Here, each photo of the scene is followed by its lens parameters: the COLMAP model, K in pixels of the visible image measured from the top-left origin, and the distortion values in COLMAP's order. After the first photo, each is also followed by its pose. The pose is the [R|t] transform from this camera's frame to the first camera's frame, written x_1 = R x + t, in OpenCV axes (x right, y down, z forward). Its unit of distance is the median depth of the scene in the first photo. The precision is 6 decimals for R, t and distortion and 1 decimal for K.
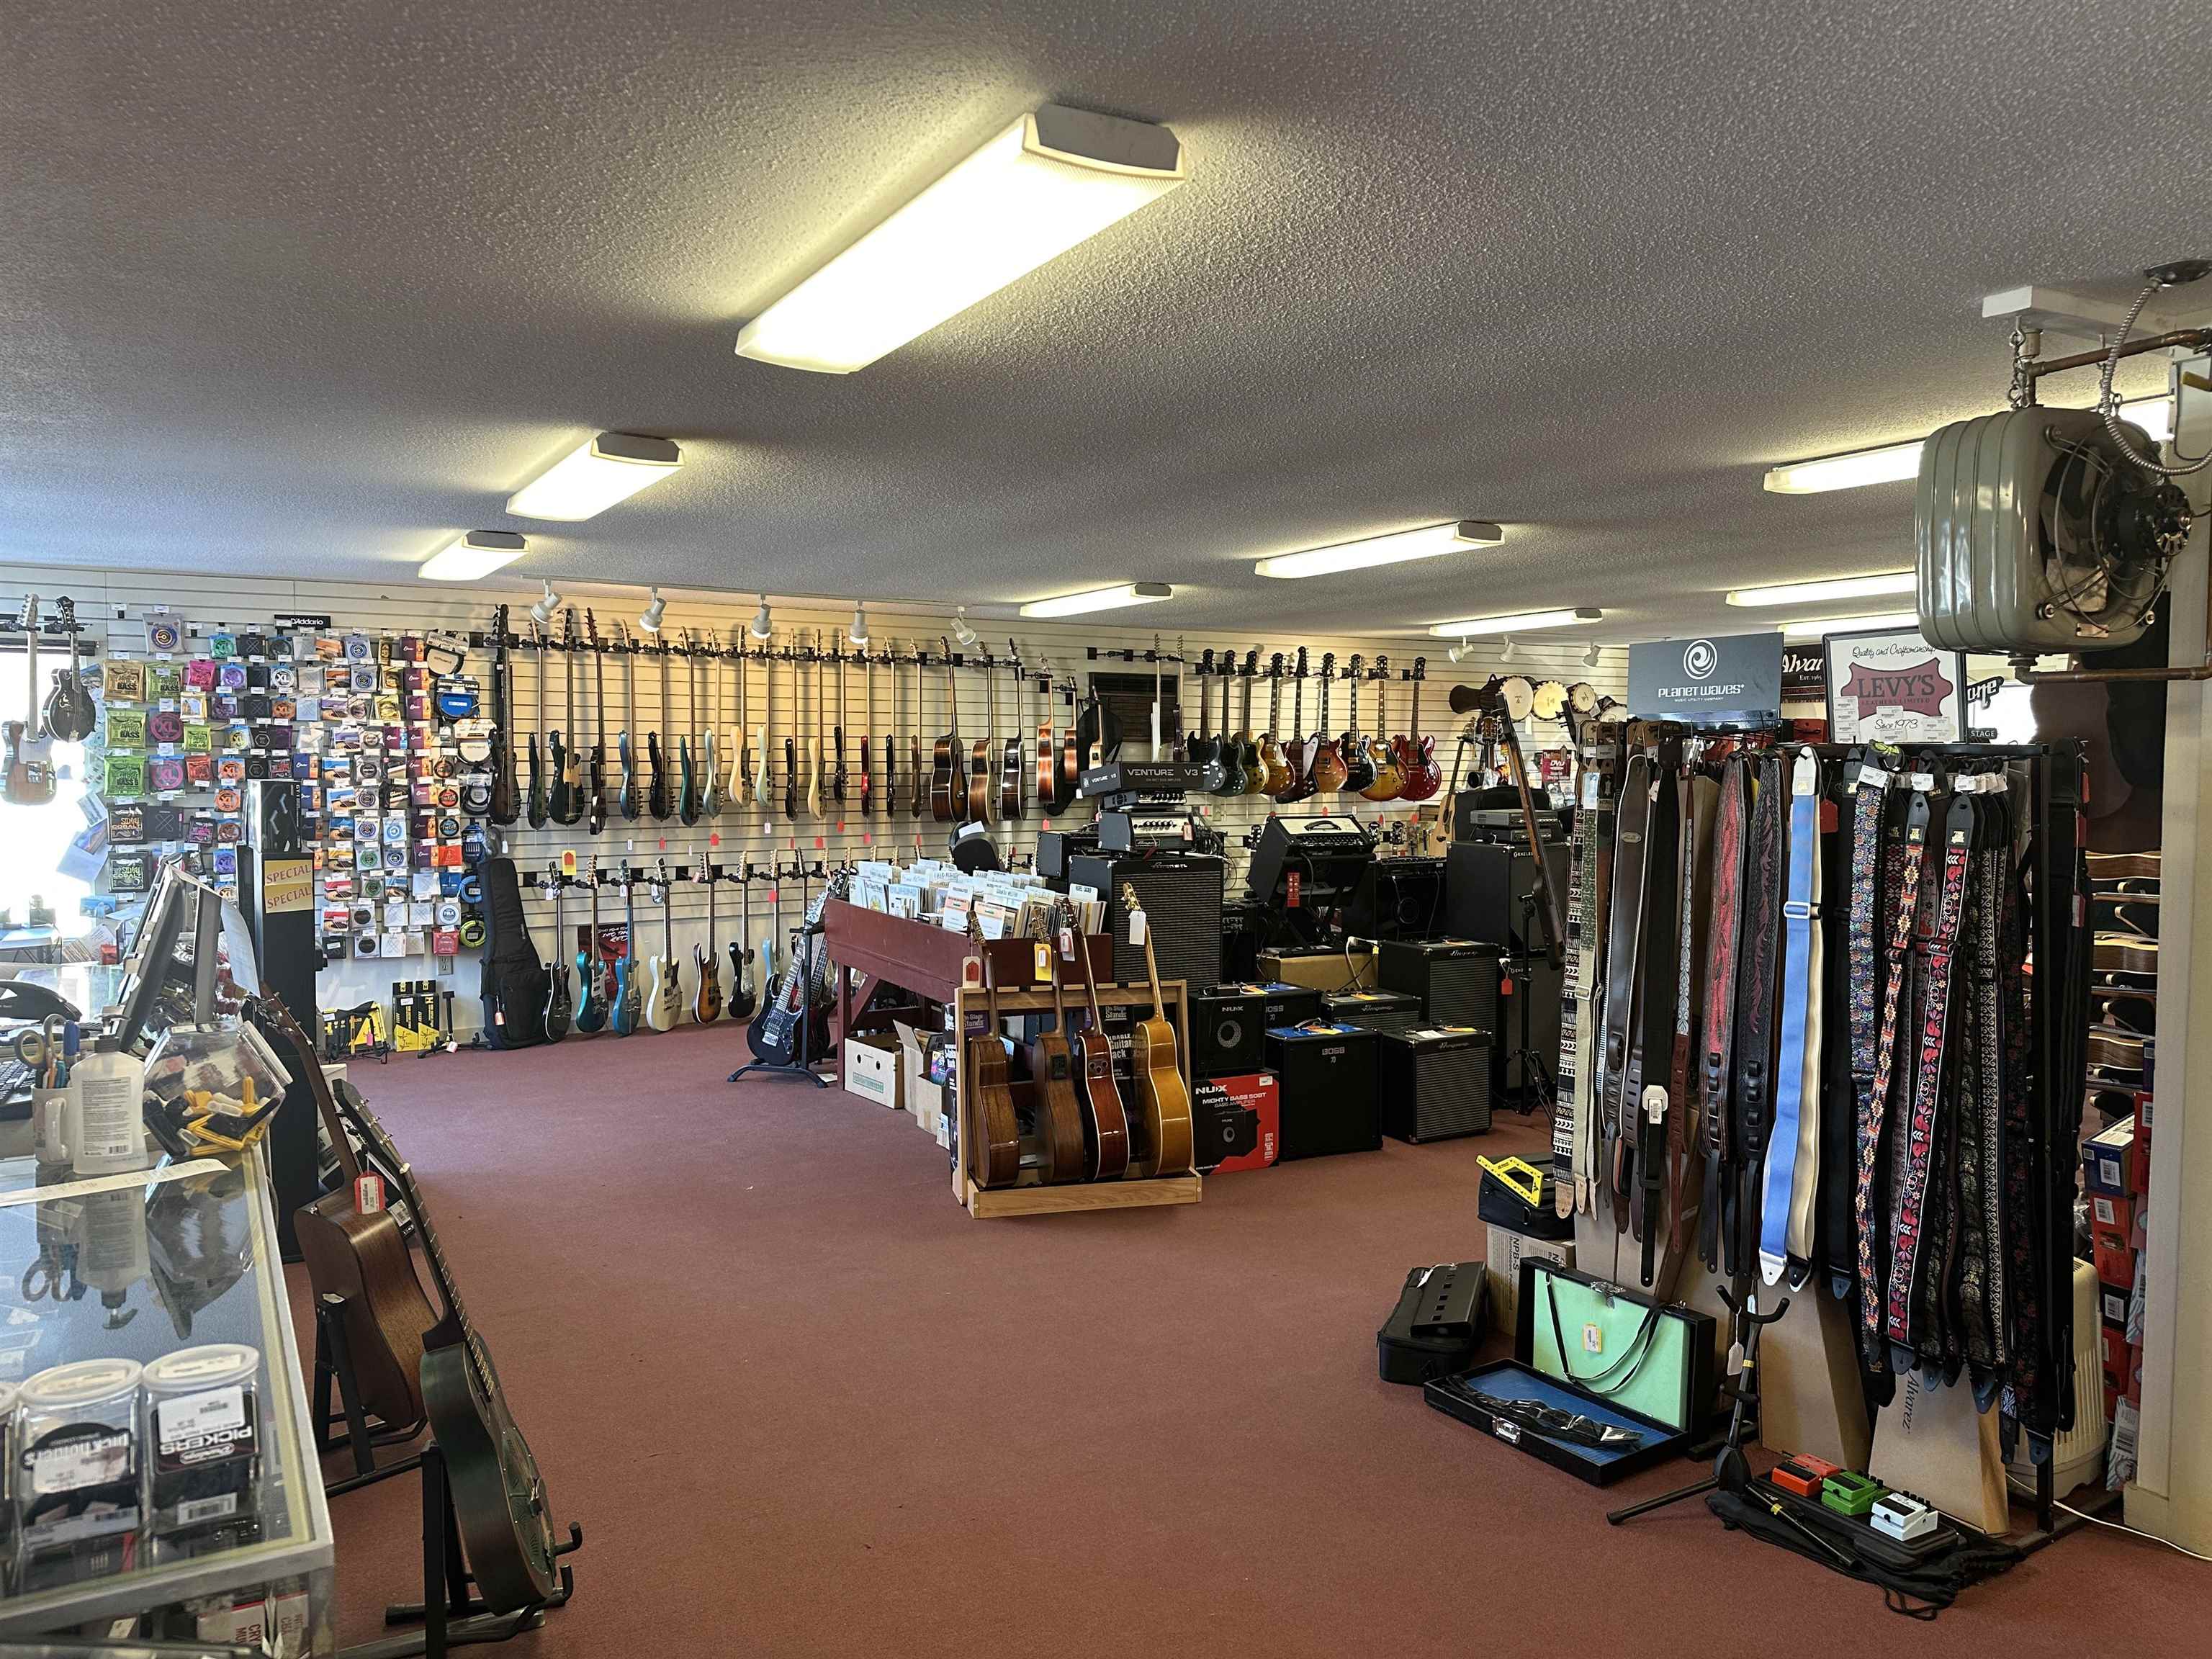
lens RADIAL K [[1553.9, 0, 1106.0], [0, 1553.9, 829.5], [0, 0, 1]] dist [0.057868, -0.081775]
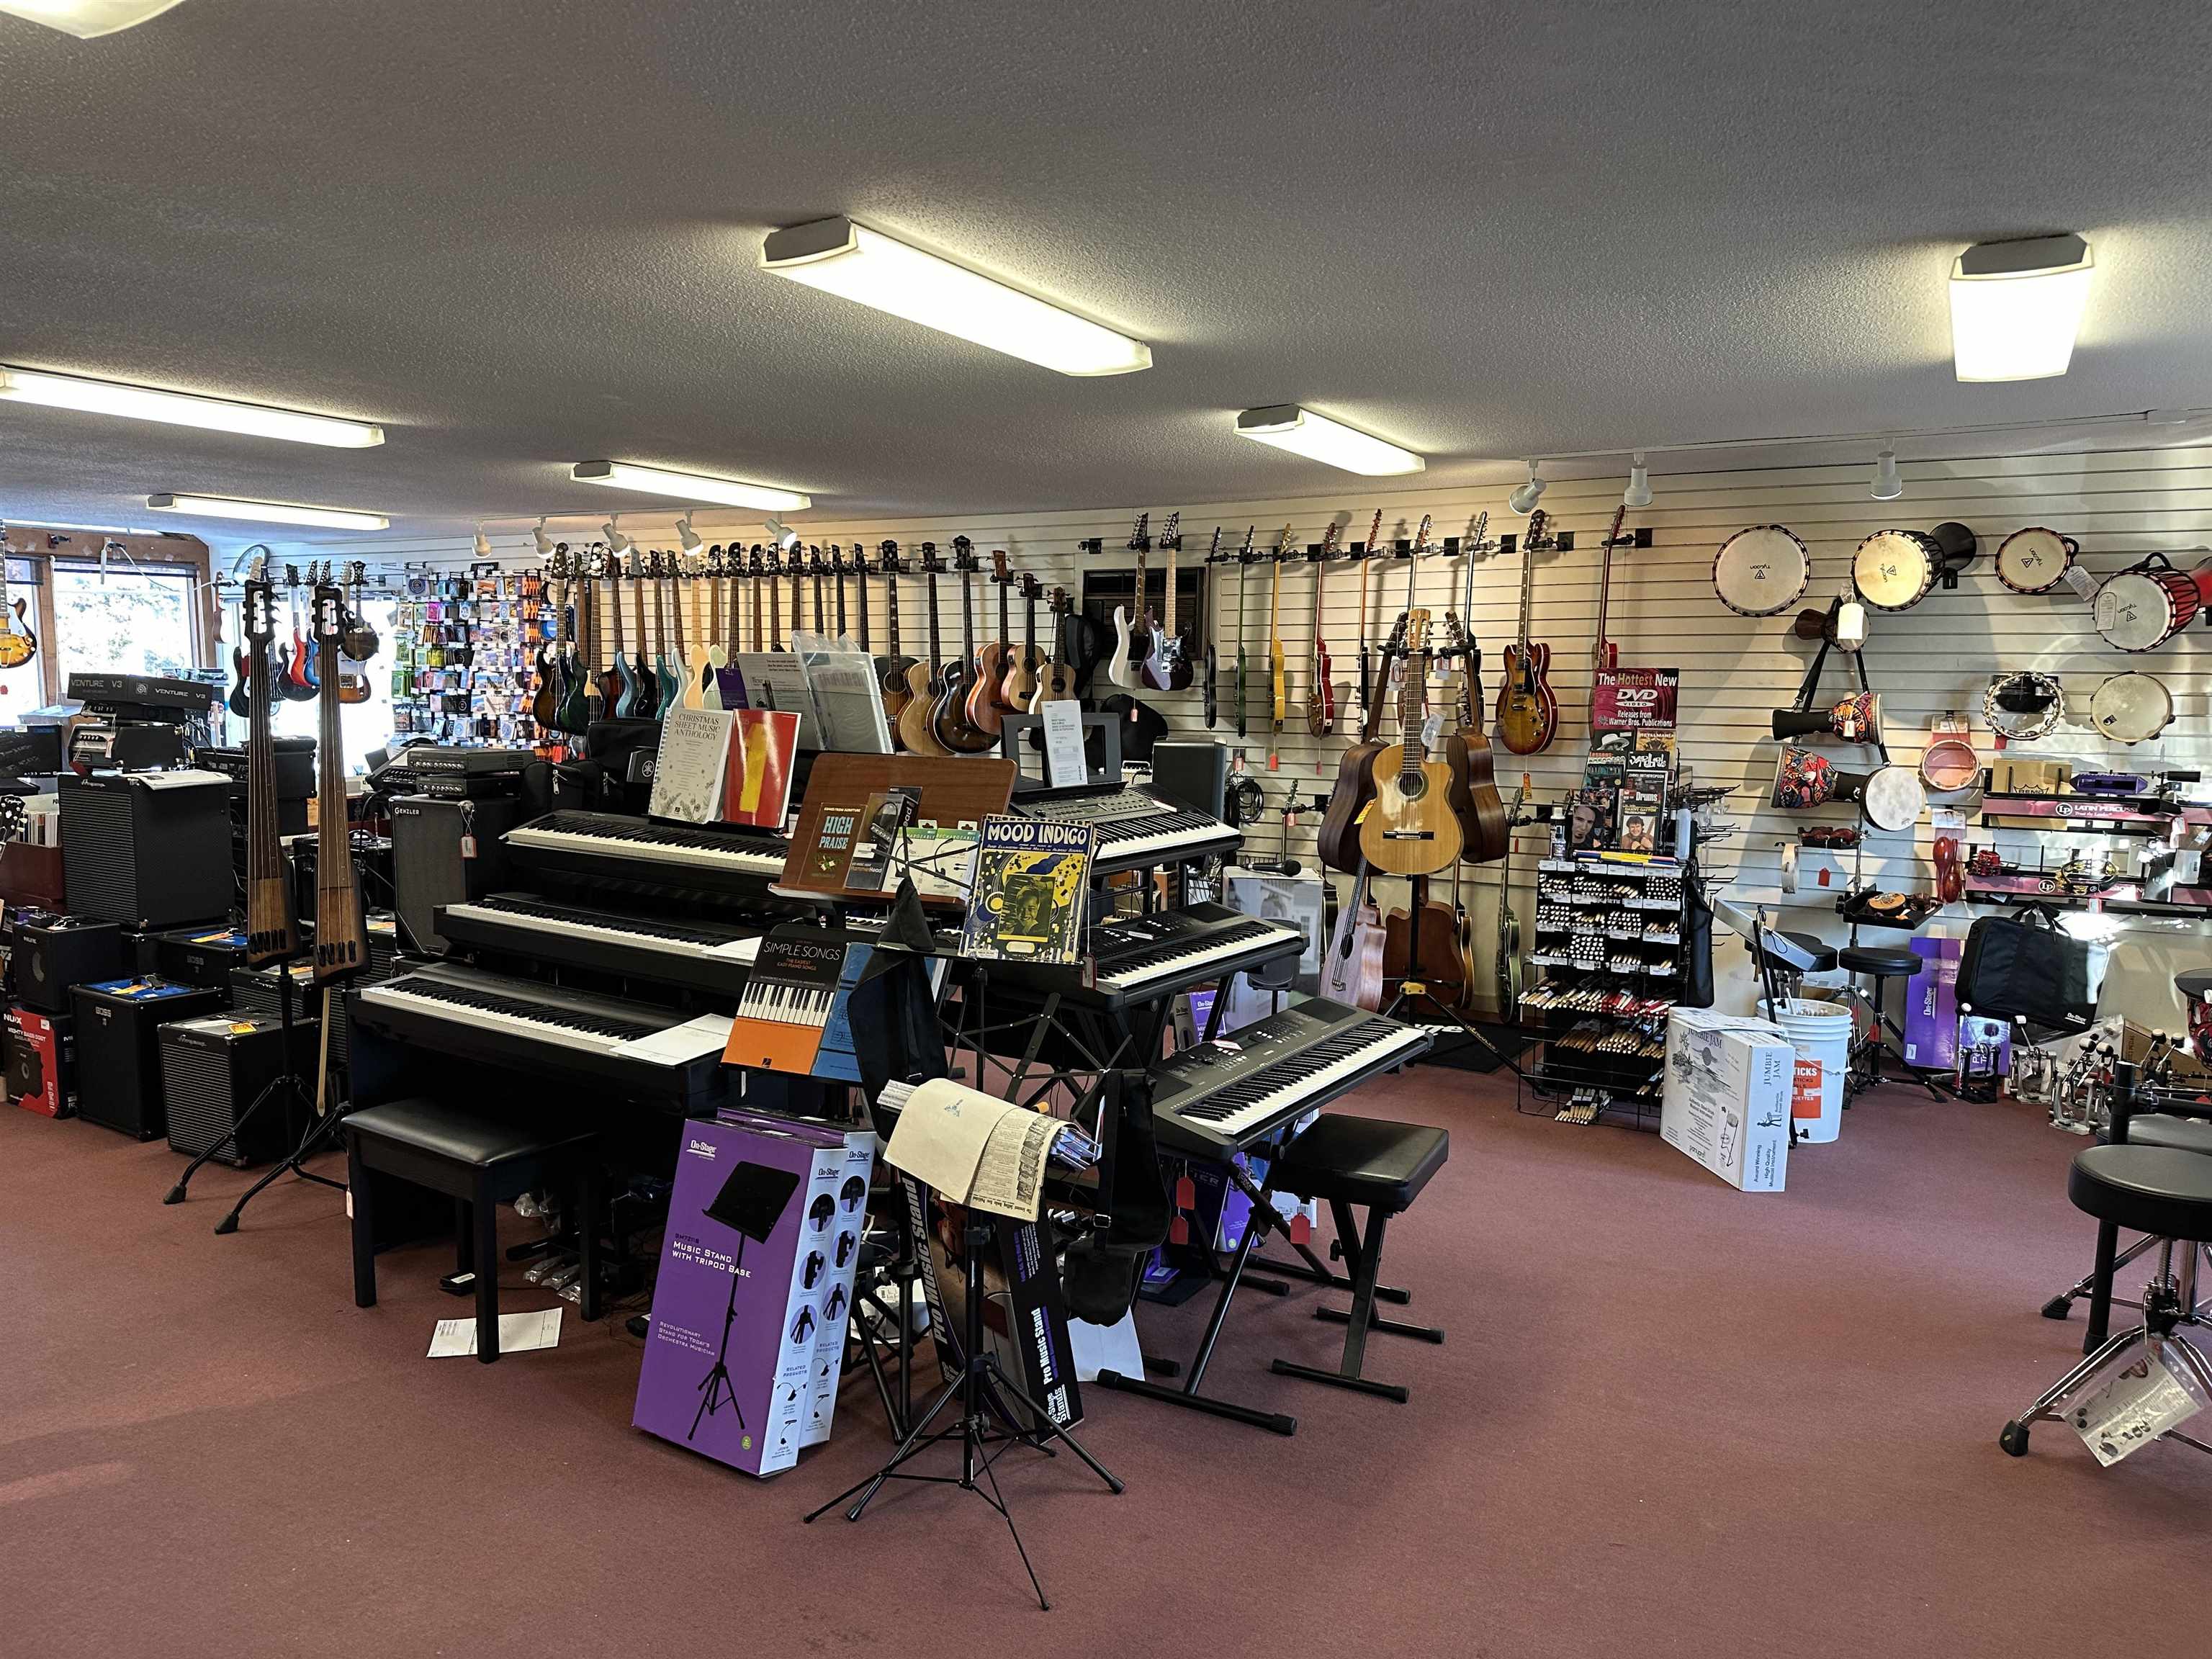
lens RADIAL K [[1553.9, 0, 1106.0], [0, 1553.9, 829.5], [0, 0, 1]] dist [0.057868, -0.081775]
pose [[0.471338, 0.094857, -0.876837, 0.701527], [-0.049661, 0.995476, 0.080997, -0.034196], [0.880553, 0.005367, 0.473917, 0.631453]]
